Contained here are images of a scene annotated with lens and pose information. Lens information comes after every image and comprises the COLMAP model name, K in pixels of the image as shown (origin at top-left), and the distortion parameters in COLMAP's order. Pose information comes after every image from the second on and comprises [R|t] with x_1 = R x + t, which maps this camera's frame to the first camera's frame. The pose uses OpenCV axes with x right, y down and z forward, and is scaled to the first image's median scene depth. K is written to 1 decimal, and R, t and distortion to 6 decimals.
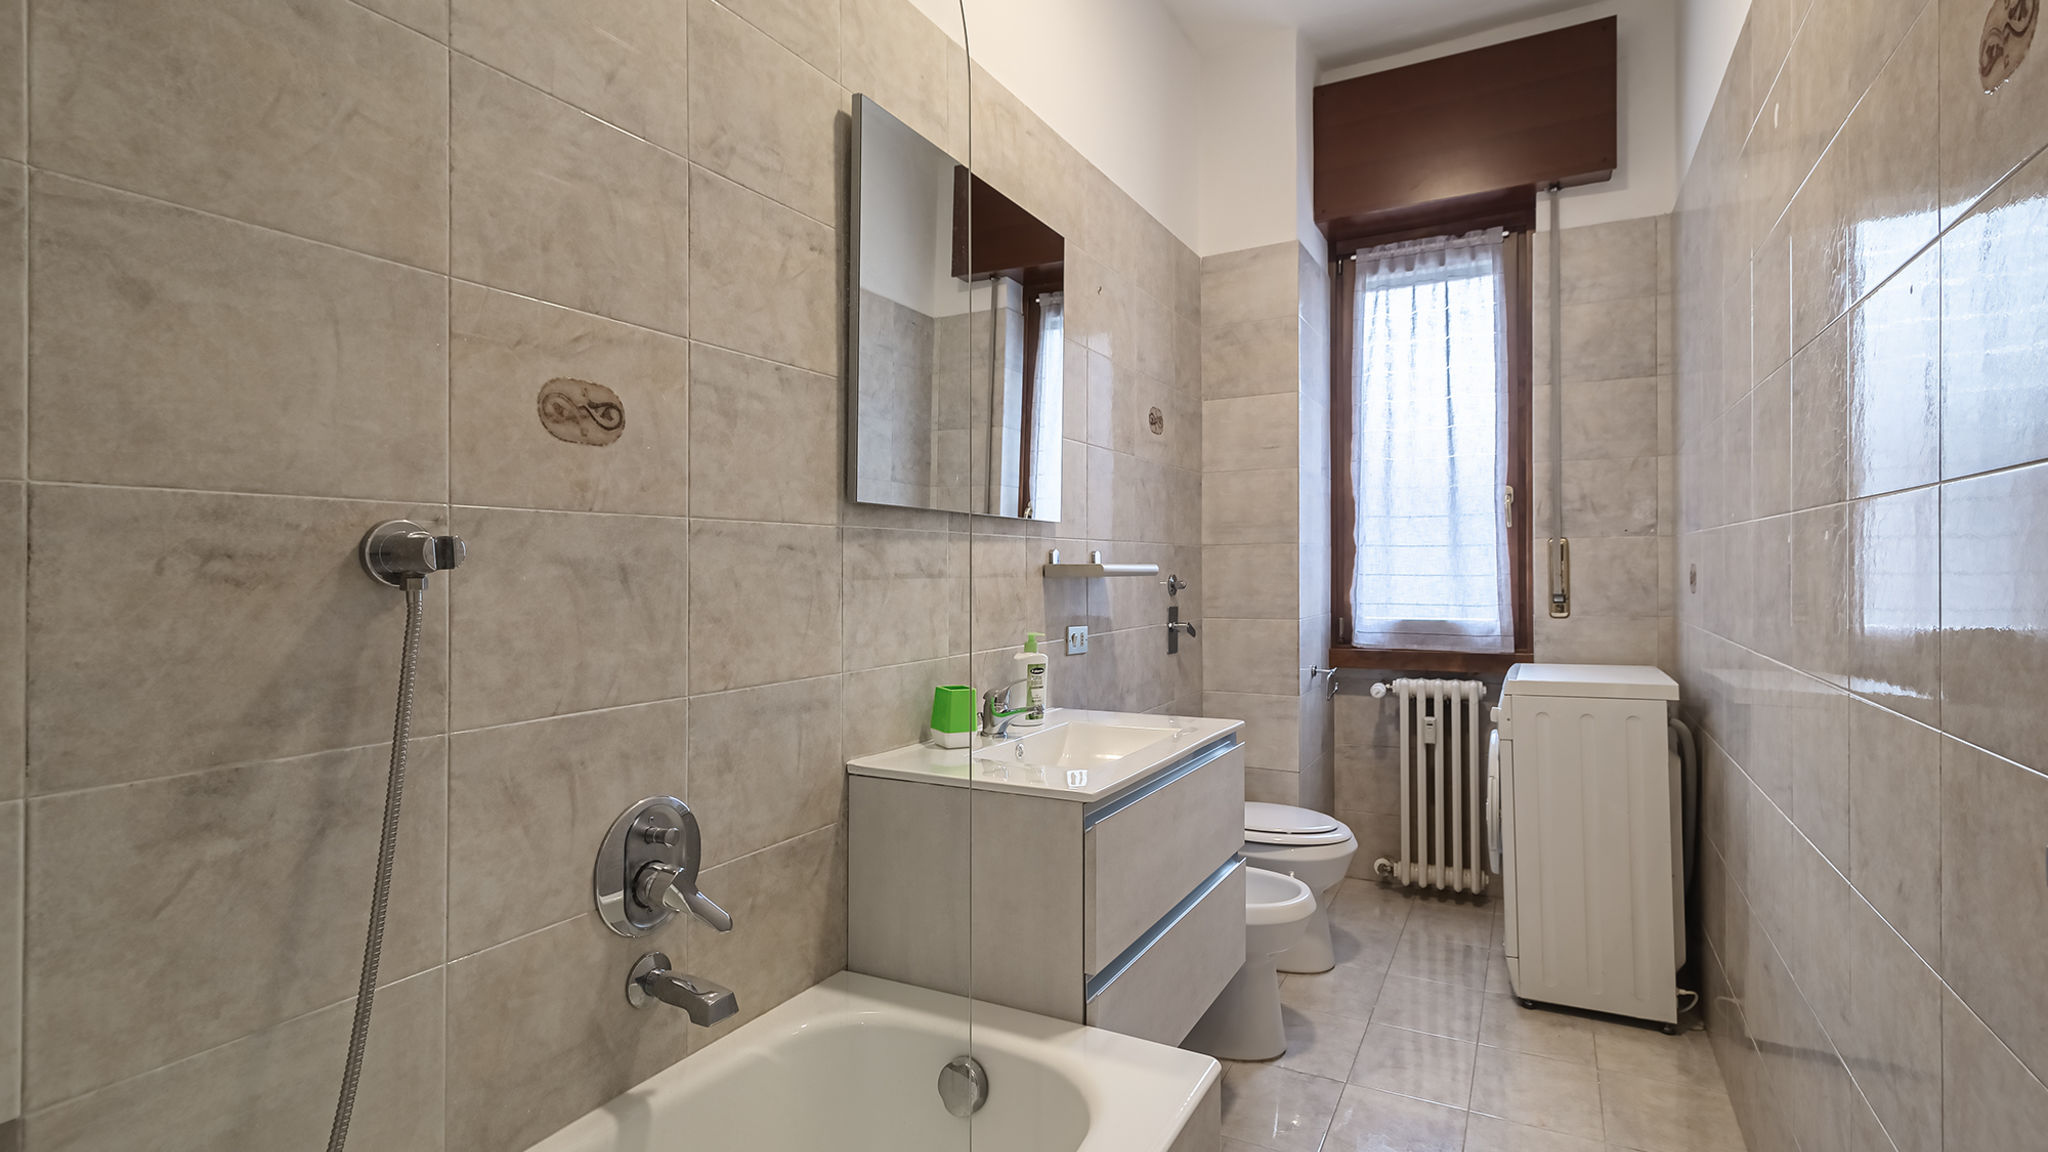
lens RADIAL K [[999.5, 0, 1026.2], [0, 999.5, 567.5], [0, 0, 1]] dist [0.000176, -0.000288]
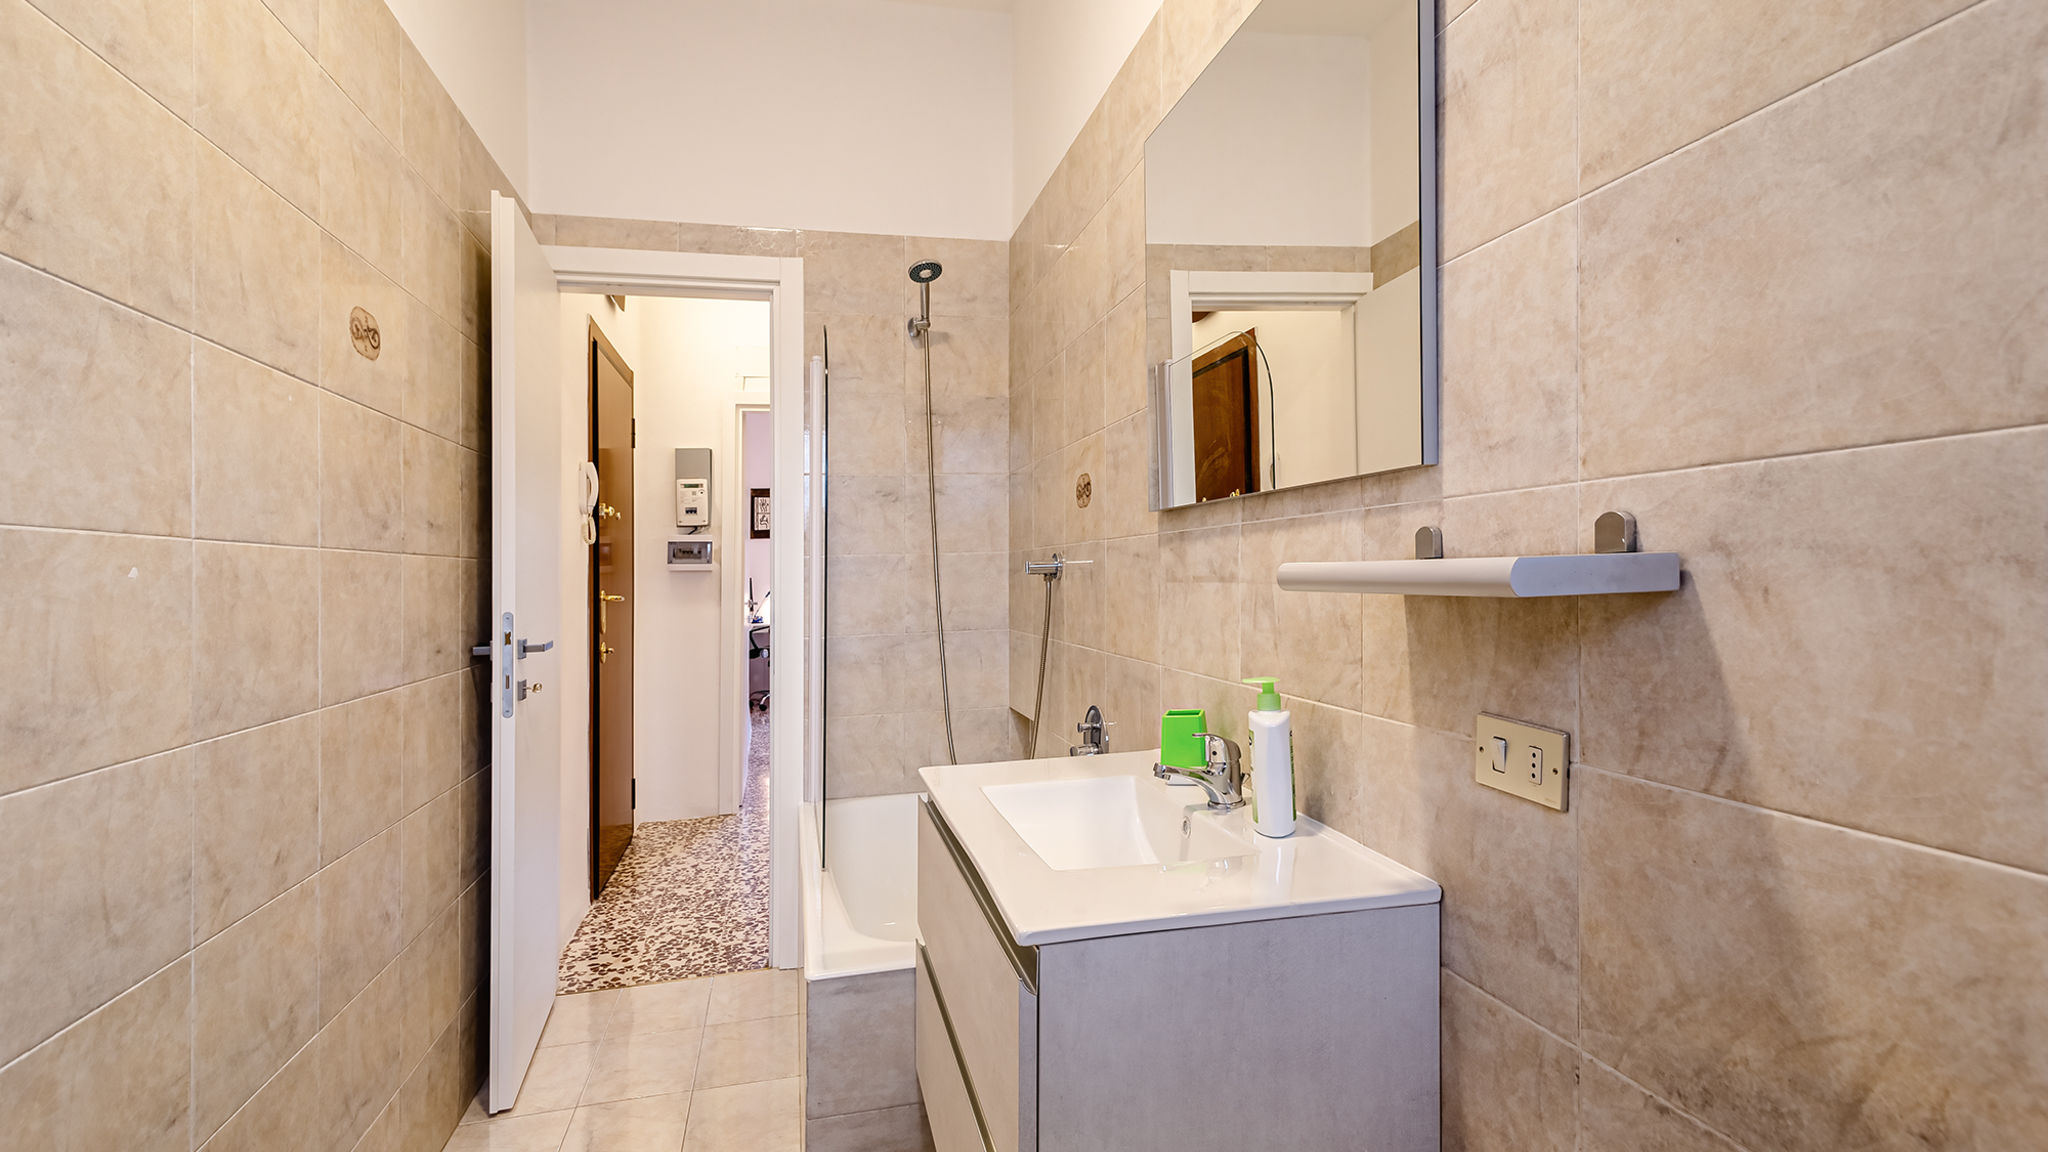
lens RADIAL K [[999.5, 0, 1026.2], [0, 999.5, 567.5], [0, 0, 1]] dist [0.000176, -0.000288]
pose [[-0.757770, 0.003916, -0.652510, 0.593655], [0.010850, 0.999919, -0.006600, 0.002163], [0.652431, -0.012081, -0.757752, 1.584592]]
